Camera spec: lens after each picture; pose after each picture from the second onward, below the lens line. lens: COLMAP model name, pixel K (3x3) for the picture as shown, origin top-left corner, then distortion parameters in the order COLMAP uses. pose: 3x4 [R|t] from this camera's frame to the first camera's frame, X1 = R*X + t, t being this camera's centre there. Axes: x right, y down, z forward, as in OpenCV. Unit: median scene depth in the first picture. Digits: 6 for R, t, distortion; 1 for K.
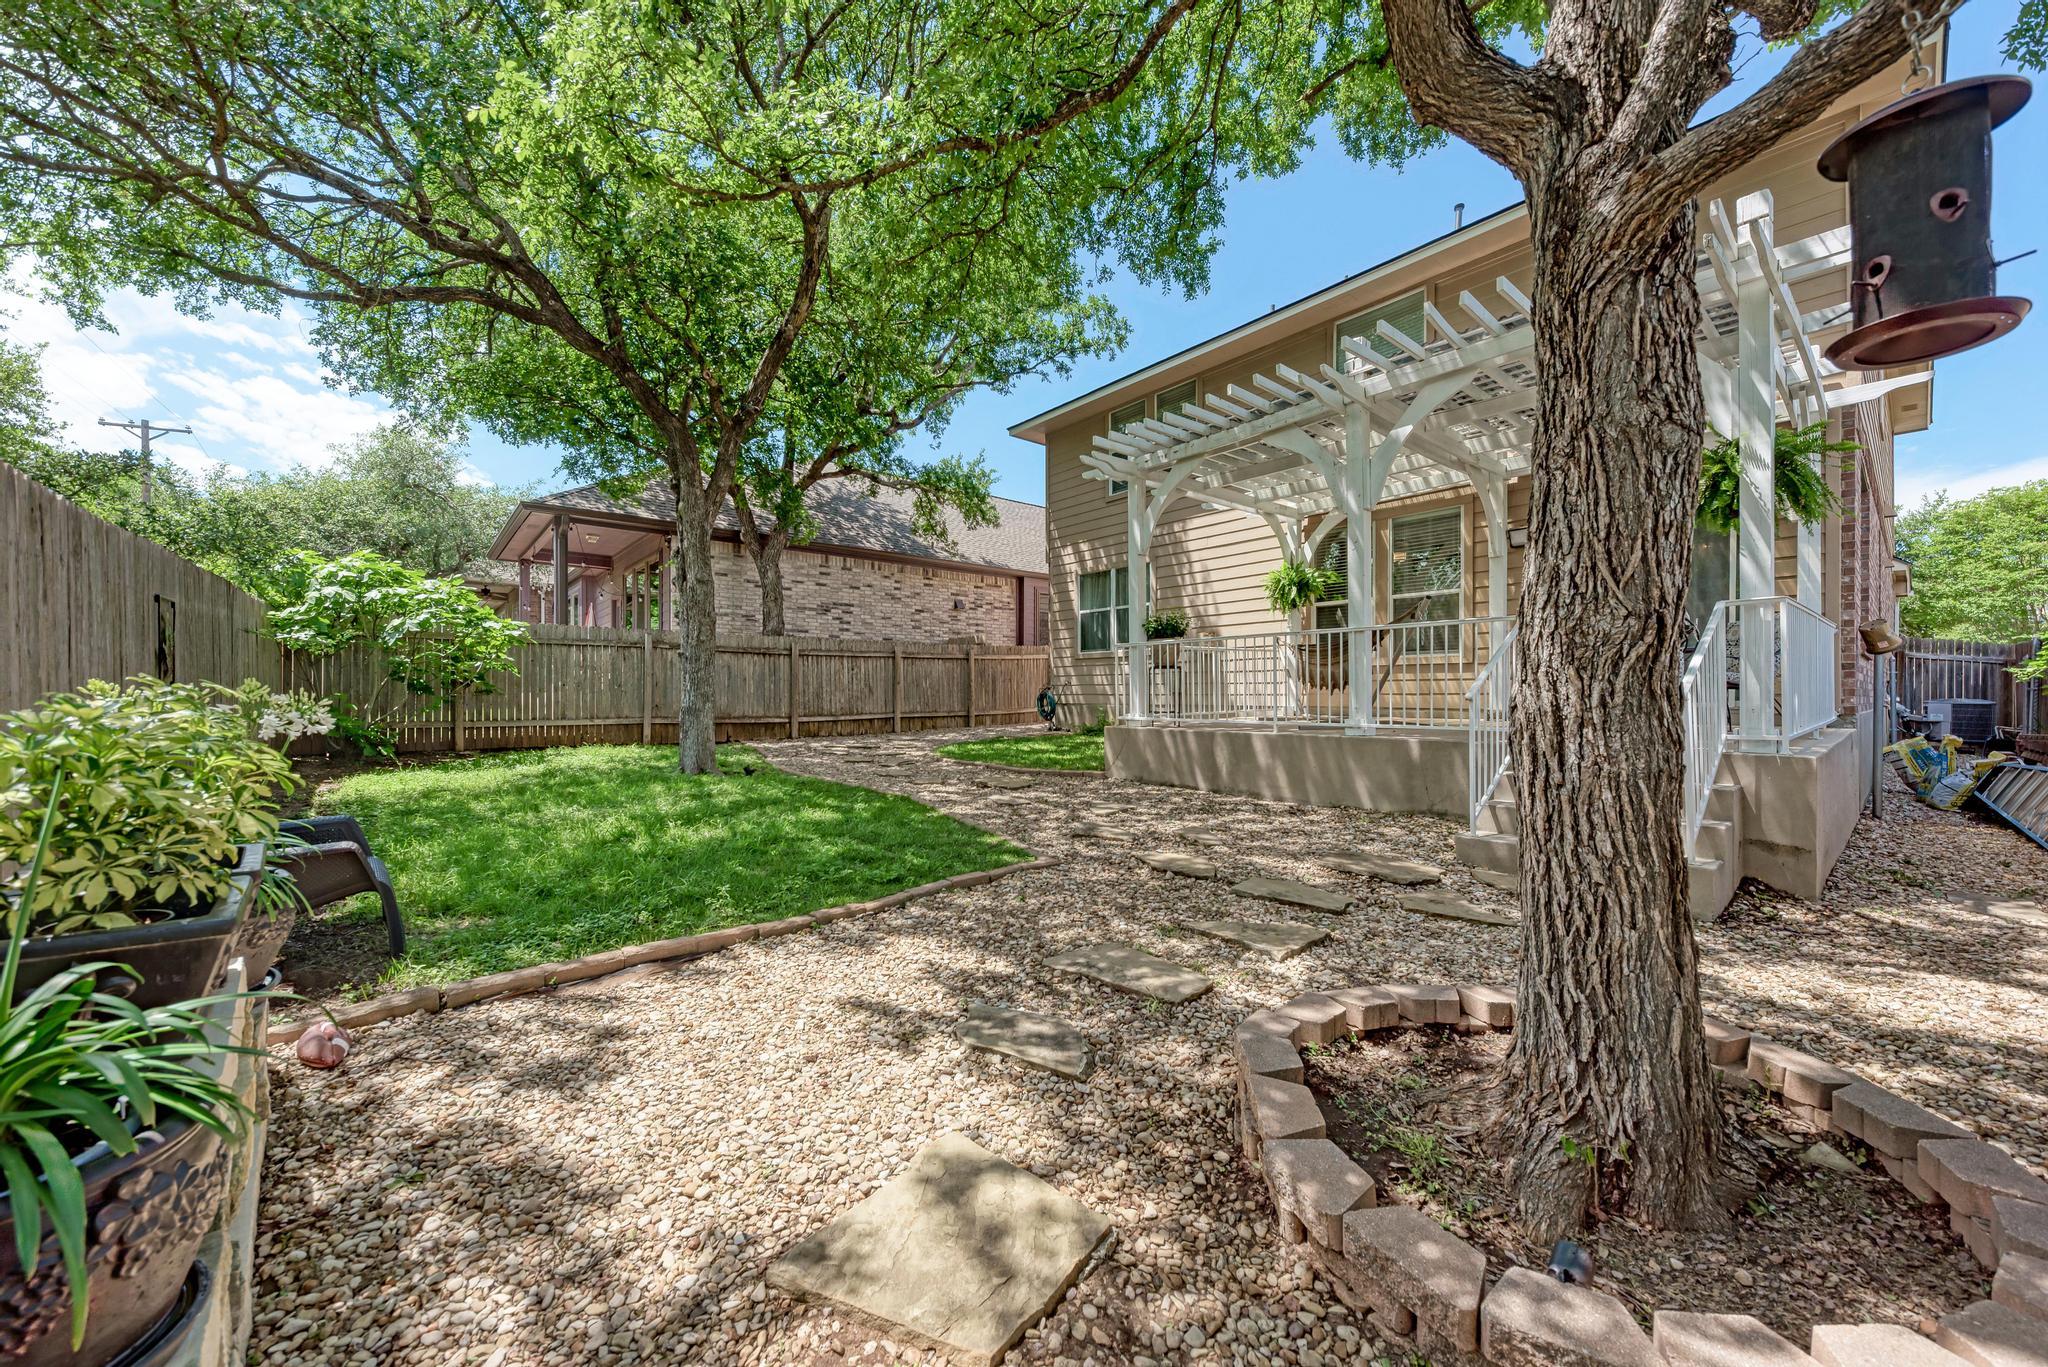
lens RADIAL K [[740.5, 0, 1031.3], [0, 740.5, 695.7], [0, 0, 1]] dist [0.000139, -0.002168]
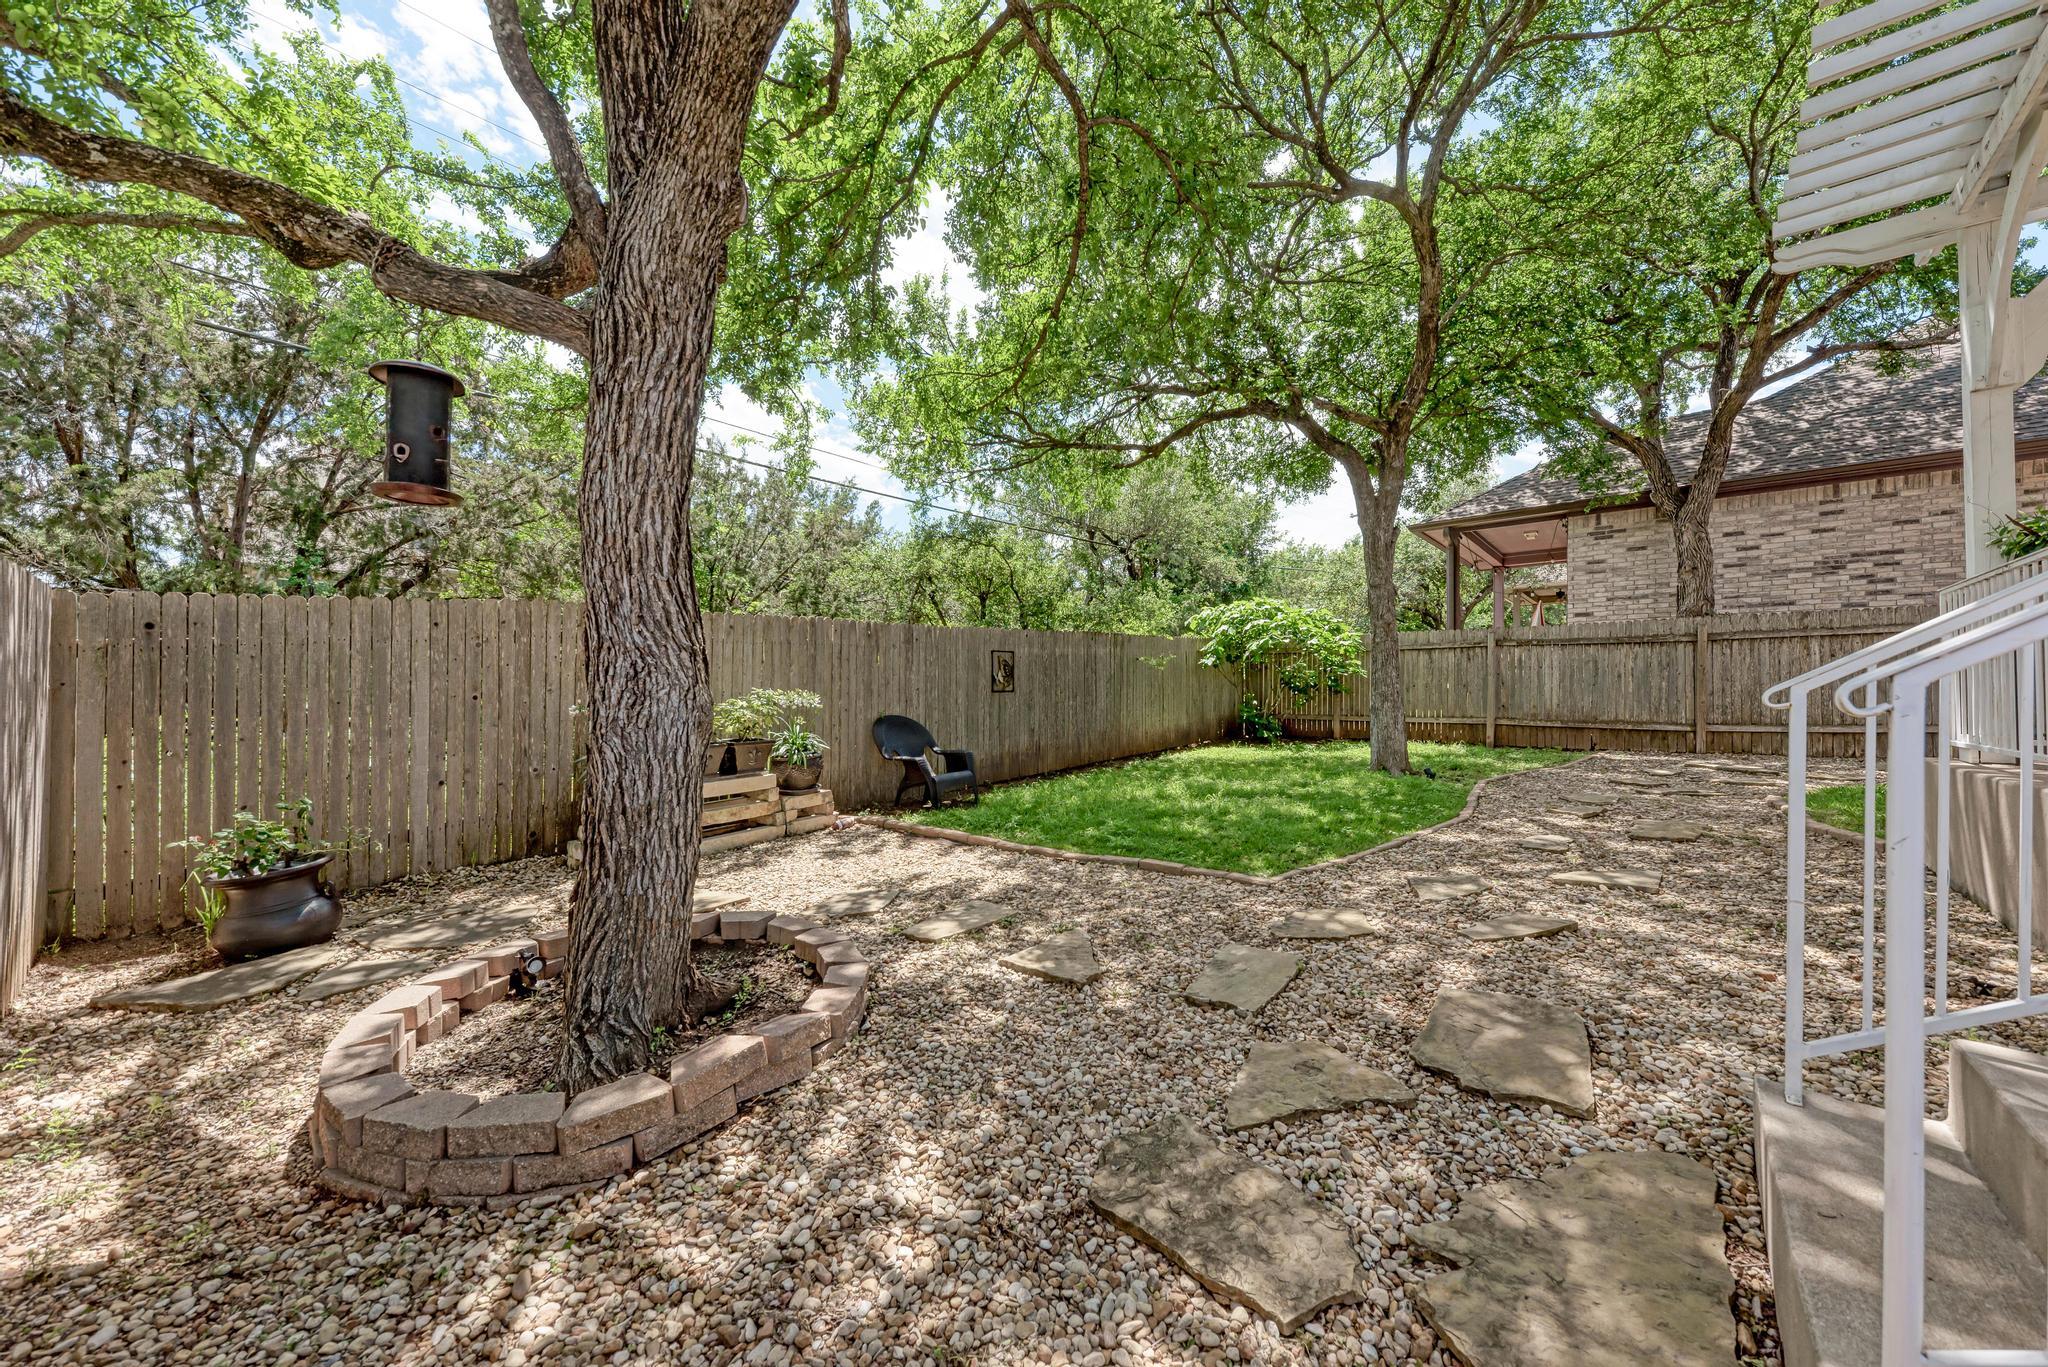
lens RADIAL K [[740.5, 0, 1011.8], [0, 740.5, 683.3], [0, 0, 1]] dist [0.000139, -0.002168]
pose [[0.142625, -0.011820, -0.989706, 0.310526], [0.004003, 0.999927, -0.011366, -0.006463], [0.989769, -0.002341, 0.142661, 0.188691]]
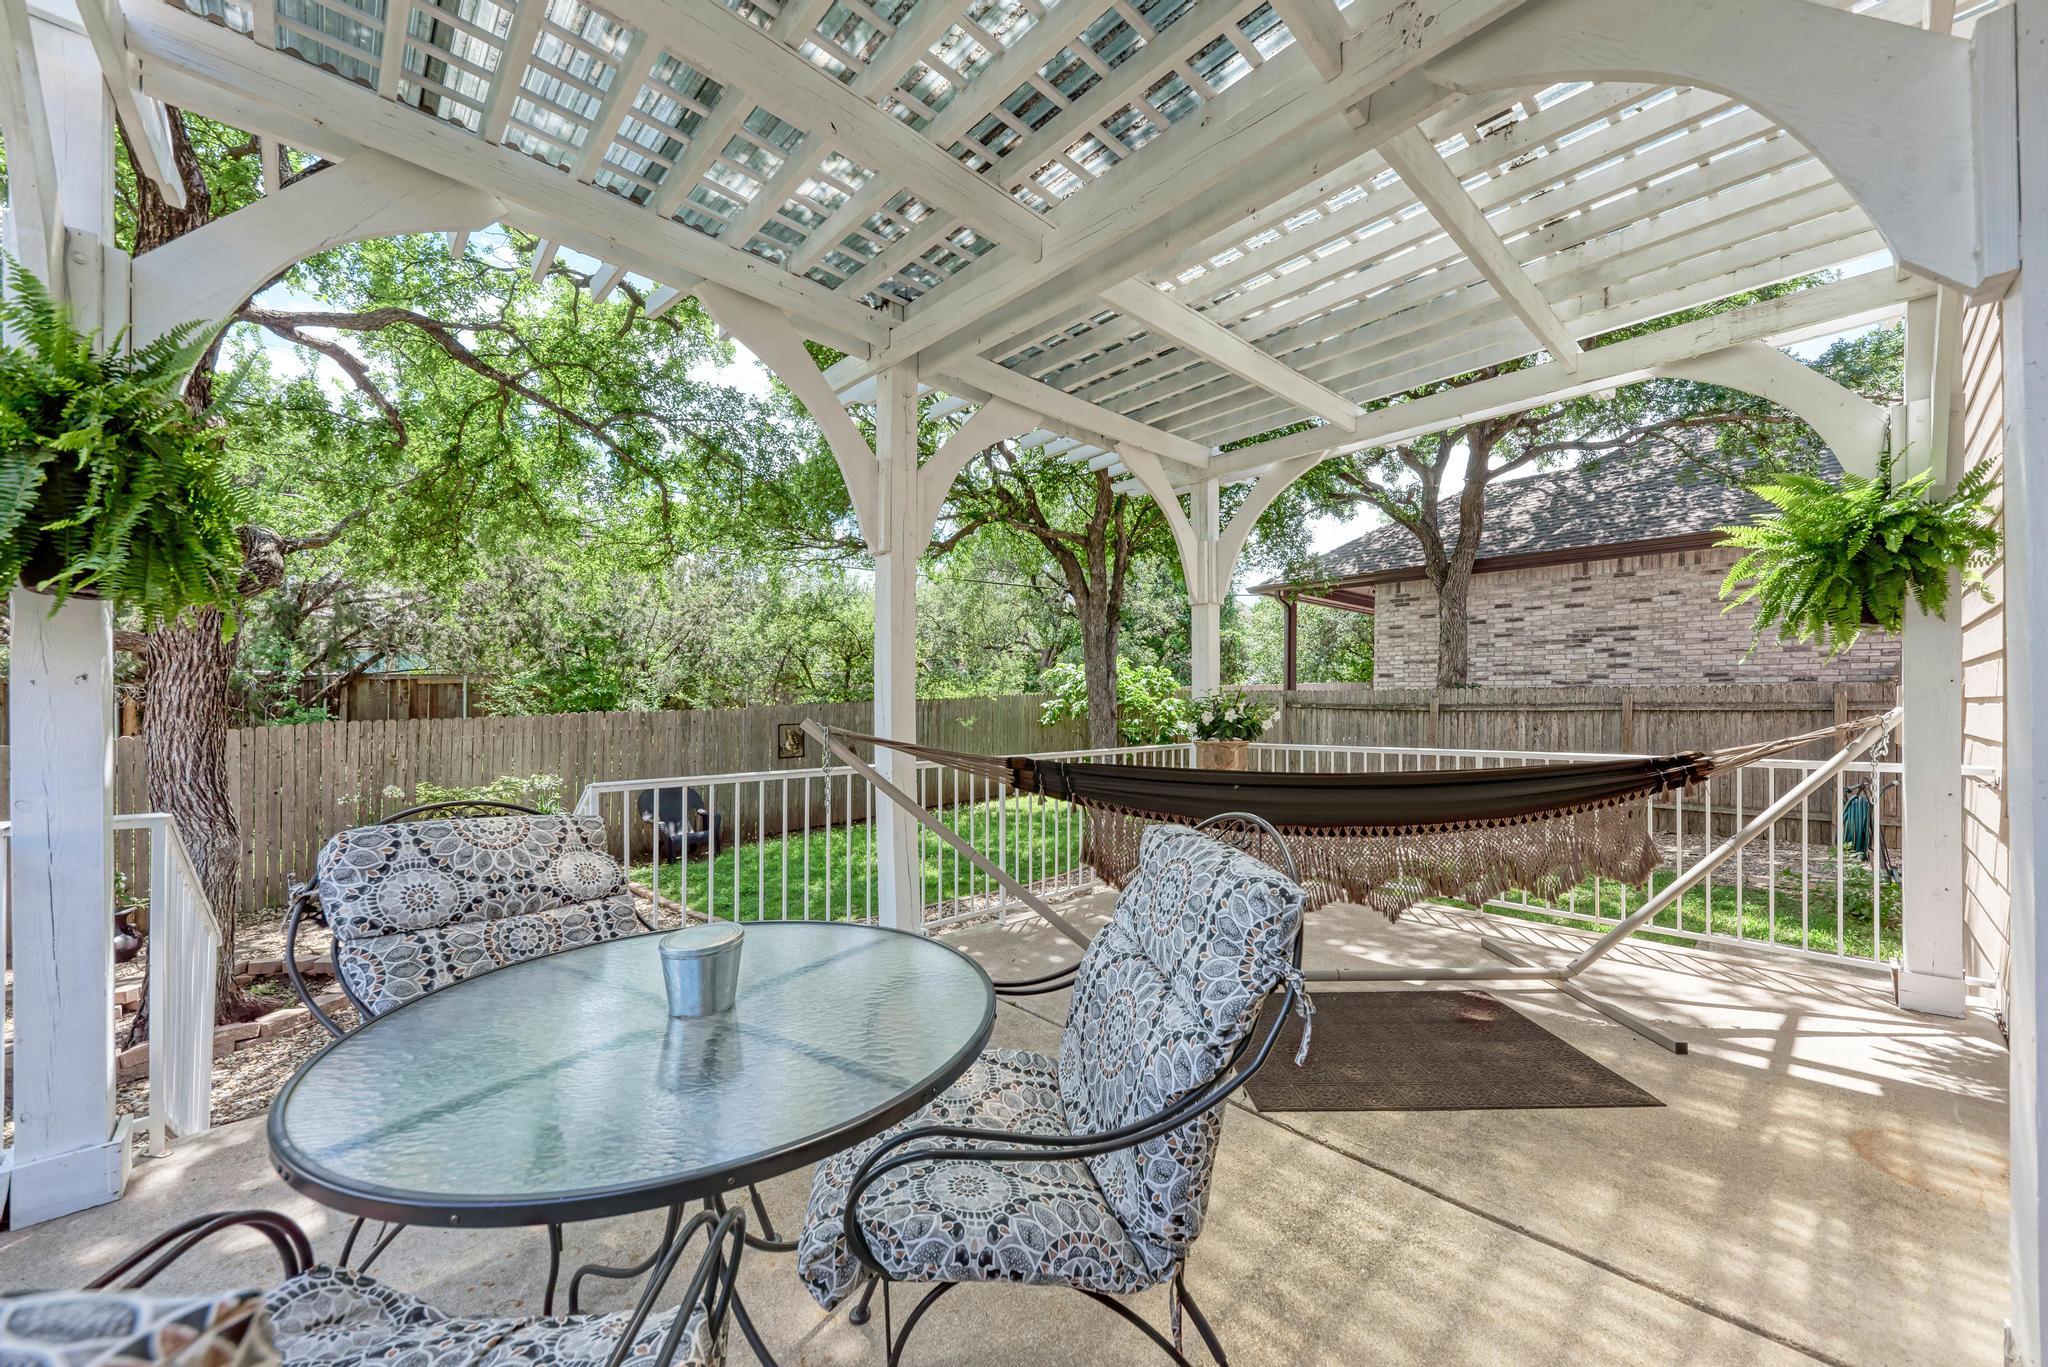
lens RADIAL K [[740.5, 0, 1037.5], [0, 740.5, 688.1], [0, 0, 1]] dist [0.000139, -0.002168]
pose [[0.039770, -0.006384, -0.999188, 0.467586], [0.002420, 0.999977, -0.006292, -0.074198], [0.999206, -0.002168, 0.039785, 0.500057]]
